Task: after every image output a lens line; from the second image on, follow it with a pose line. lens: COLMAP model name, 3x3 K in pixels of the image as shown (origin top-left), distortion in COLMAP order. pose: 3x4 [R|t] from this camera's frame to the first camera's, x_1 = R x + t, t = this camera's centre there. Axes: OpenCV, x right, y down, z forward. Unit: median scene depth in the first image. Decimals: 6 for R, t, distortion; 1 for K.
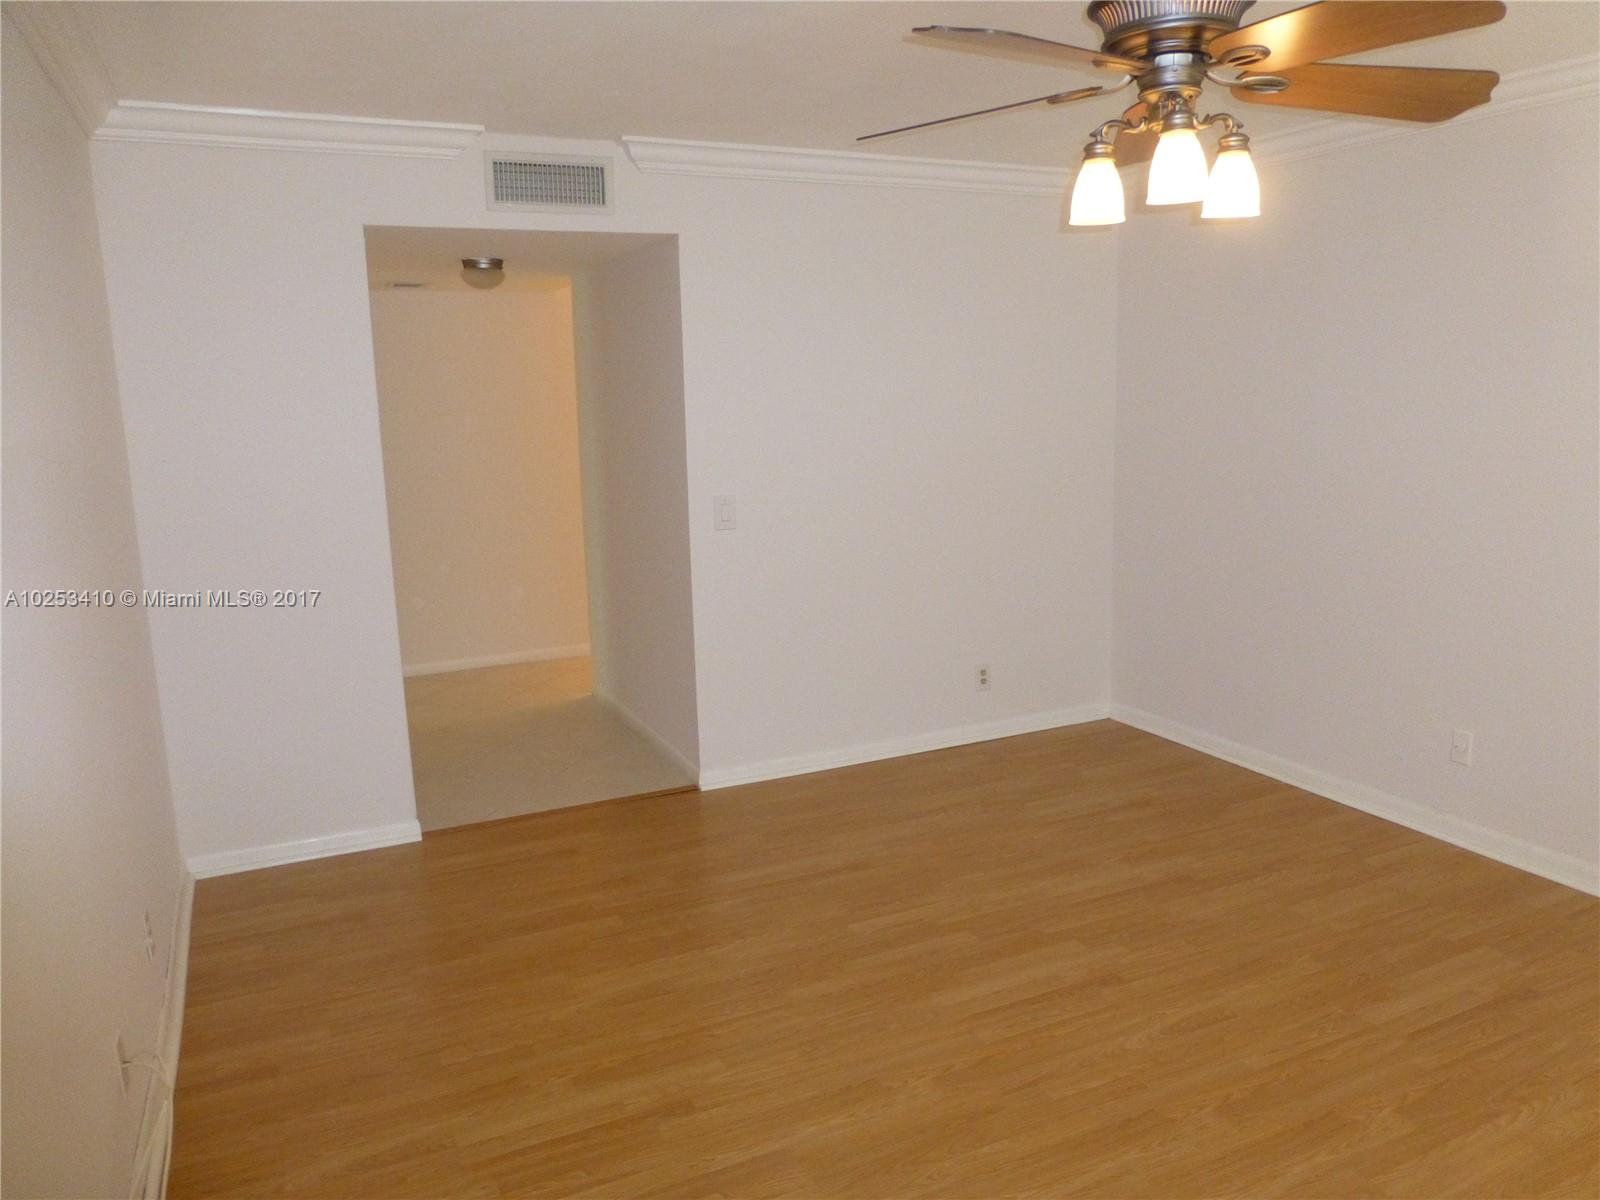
lens RADIAL K [[1140.0, 0, 800.0], [0, 1140.0, 600.0], [0, 0, 1]] dist [-0.026477, 0.006997]
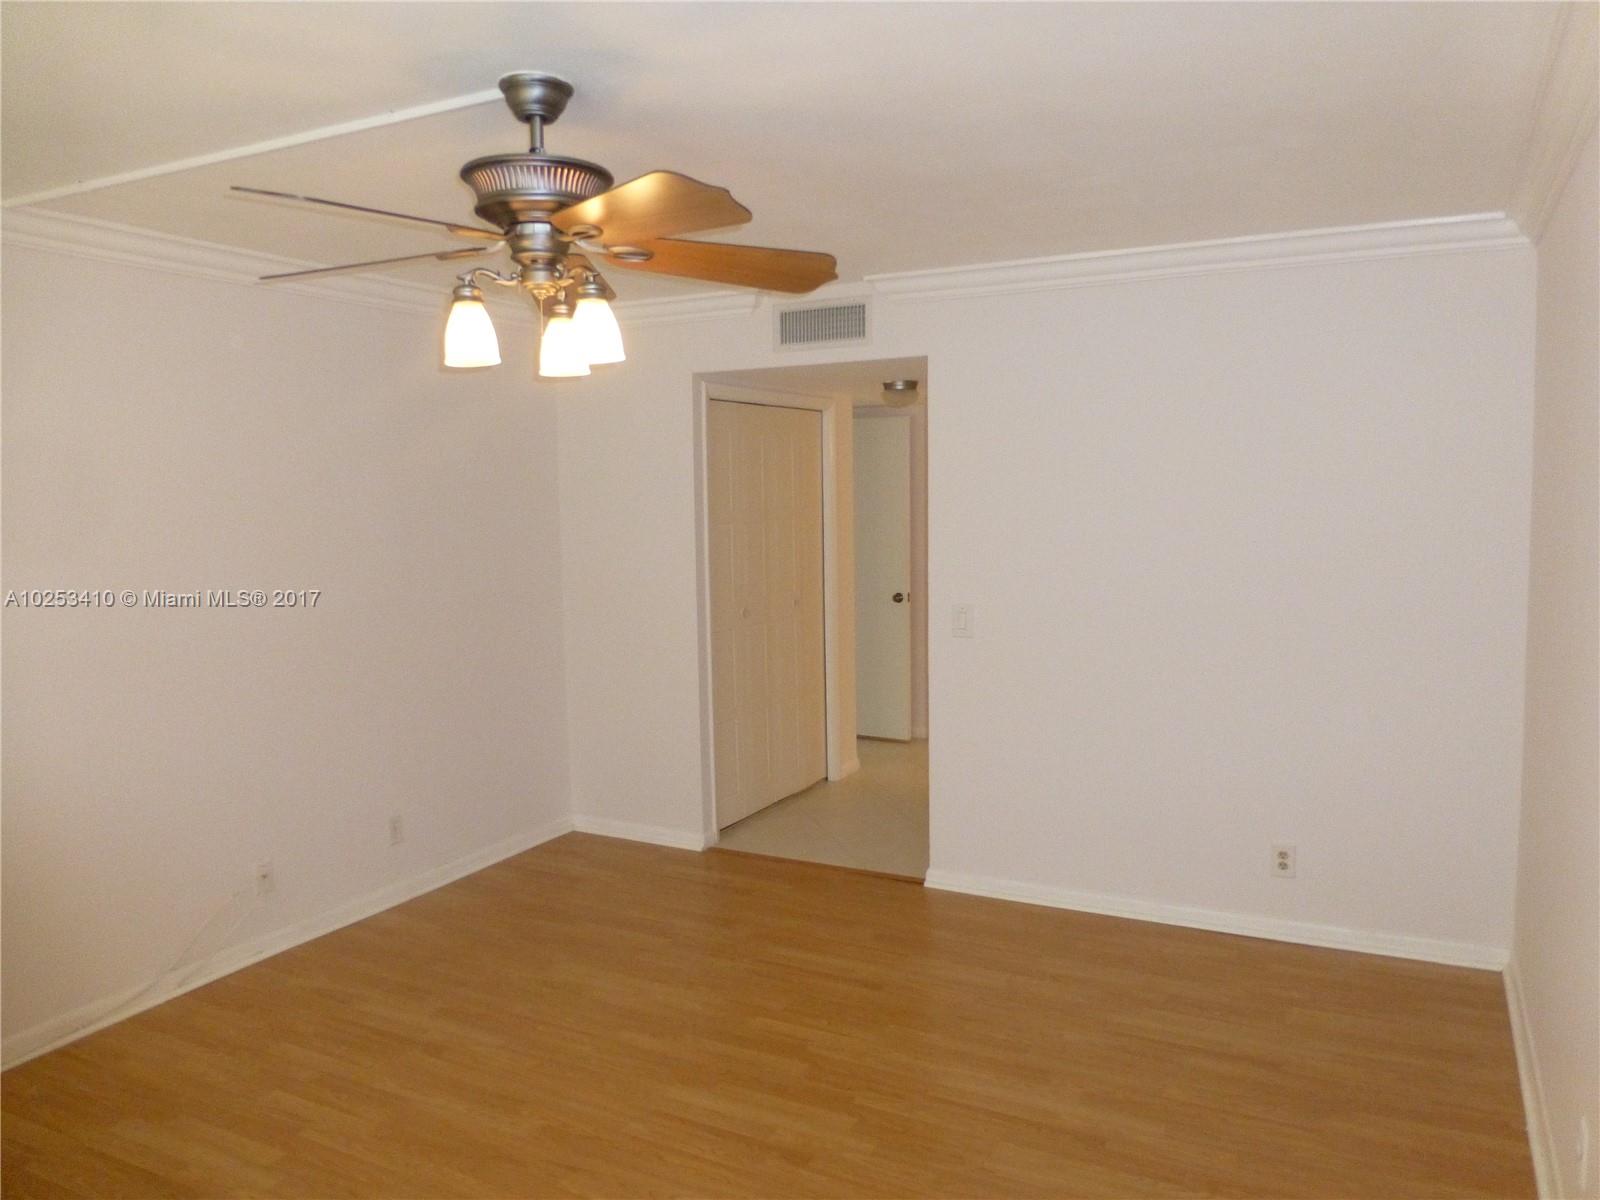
lens RADIAL K [[1126.8, 0, 800.0], [0, 1126.8, 600.0], [0, 0, 1]] dist [-0.041303, -0.001039]
pose [[0.607115, 0.091060, -0.789379, 0.743775], [-0.143841, 0.989595, 0.003528, -0.090021], [0.781486, 0.111403, 0.613896, 0.314254]]
